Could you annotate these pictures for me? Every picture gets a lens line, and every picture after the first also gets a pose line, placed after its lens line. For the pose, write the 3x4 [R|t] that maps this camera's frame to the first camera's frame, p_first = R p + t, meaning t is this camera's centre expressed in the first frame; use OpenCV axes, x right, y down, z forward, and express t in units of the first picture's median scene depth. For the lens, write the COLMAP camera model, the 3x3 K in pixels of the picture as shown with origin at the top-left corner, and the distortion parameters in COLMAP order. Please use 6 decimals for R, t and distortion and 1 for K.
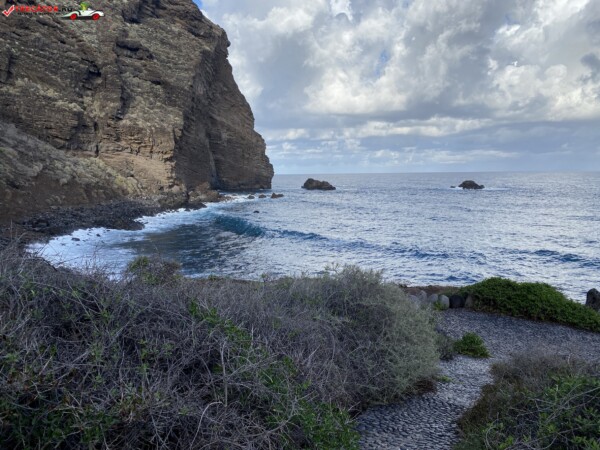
lens RADIAL K [[454.6, 0, 295.7], [0, 454.6, 225.7], [0, 0, 1]] dist [0.051257, -0.053622]
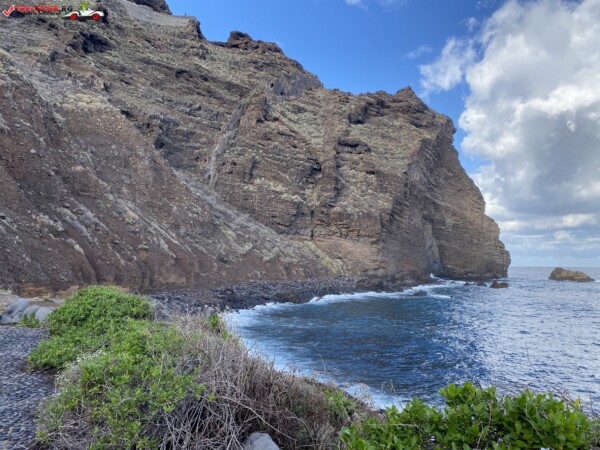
lens RADIAL K [[454.6, 0, 292.2], [0, 454.6, 227.8], [0, 0, 1]] dist [0.051257, -0.053622]
pose [[0.857742, -0.024057, -0.513518, 0.090383], [-0.074988, 0.982365, -0.171276, 0.010749], [0.508583, 0.185418, 0.840811, 0.043736]]
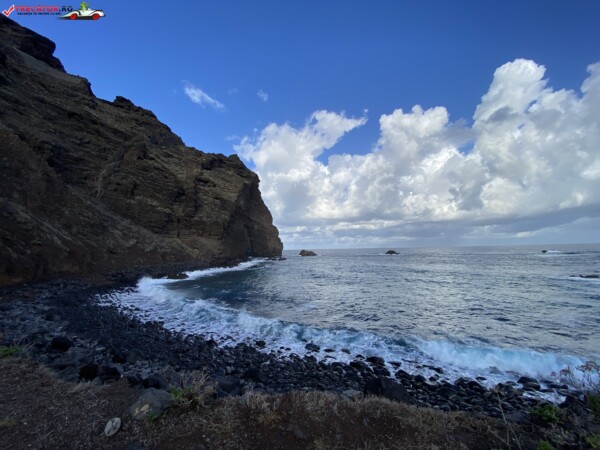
lens RADIAL K [[242.2, 0, 299.5], [0, 242.2, 227.2], [0, 0, 1]] dist [0.010670, -0.016786]
pose [[0.999921, -0.012547, -0.000209, 0.033370], [0.012237, 0.978605, -0.205385, 0.006434], [0.002782, 0.205366, 0.978681, 0.079155]]
